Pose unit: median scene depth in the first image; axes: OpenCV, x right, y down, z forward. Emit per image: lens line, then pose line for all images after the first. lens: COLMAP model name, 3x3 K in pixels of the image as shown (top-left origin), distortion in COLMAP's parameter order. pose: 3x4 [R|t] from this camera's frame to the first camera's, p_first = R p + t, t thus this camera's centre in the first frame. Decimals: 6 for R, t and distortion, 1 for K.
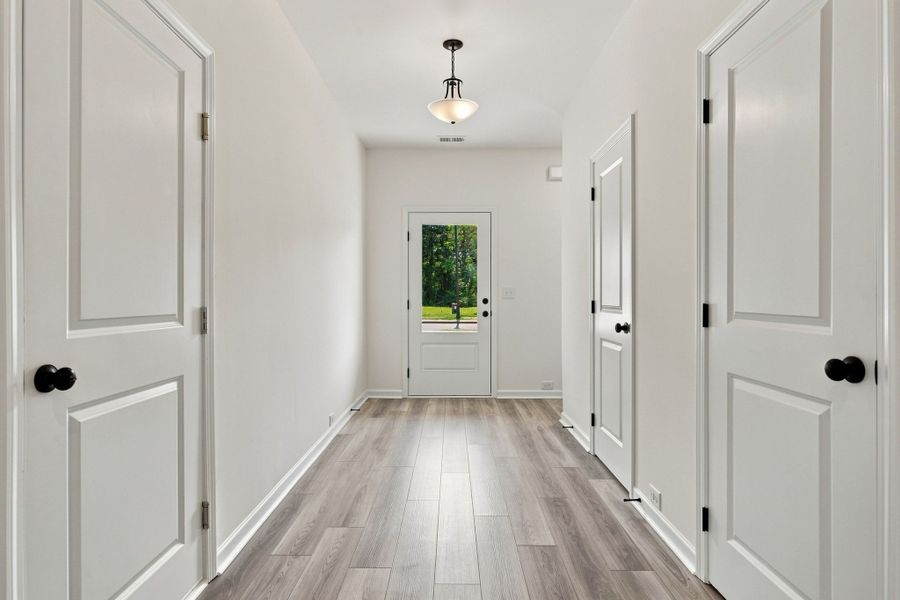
lens RADIAL K [[493.4, 0, 444.3], [0, 493.4, 297.6], [0, 0, 1]] dist [0.002930, -0.000183]
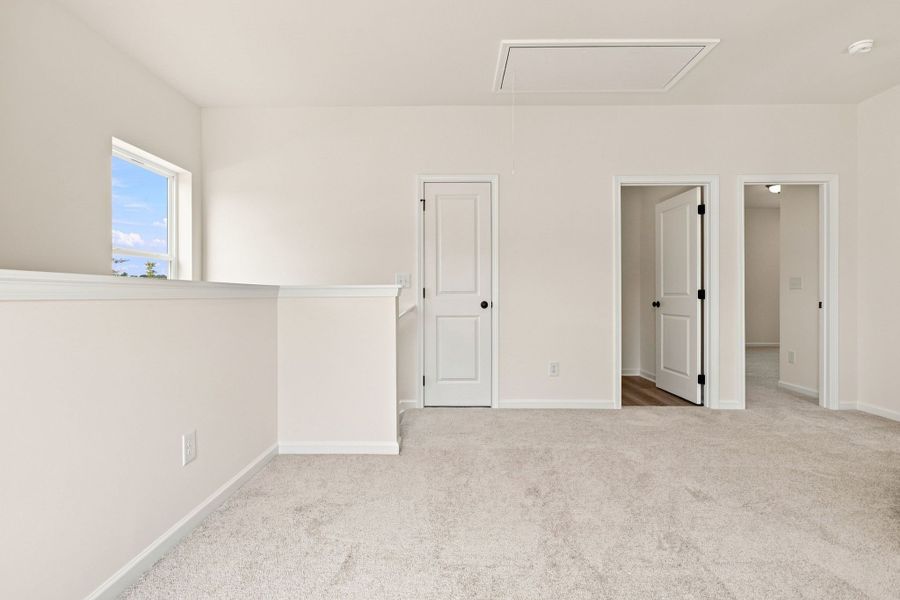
lens RADIAL K [[418.3, 0, 455.3], [0, 418.3, 295.6], [0, 0, 1]] dist [0.002481, 0.000398]
pose [[-0.017129, 0.002933, 0.999849, -1.483032], [0.004292, 0.999987, -0.002860, 0.056145], [-0.999844, 0.004242, -0.017142, 0.850957]]
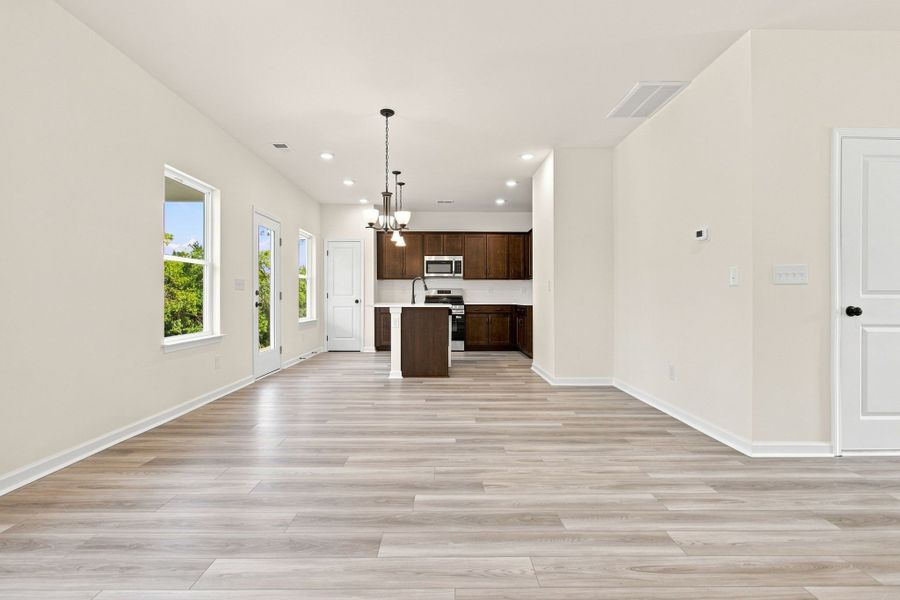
lens RADIAL K [[431.0, 0, 449.4], [0, 431.0, 297.6], [0, 0, 1]] dist [-0.009119, 0.002905]
pose [[0.022286, -0.002881, -0.999747, 0.939948], [-0.002613, 0.999992, -0.002940, 0.063111], [0.999748, 0.002678, 0.022278, -0.787854]]
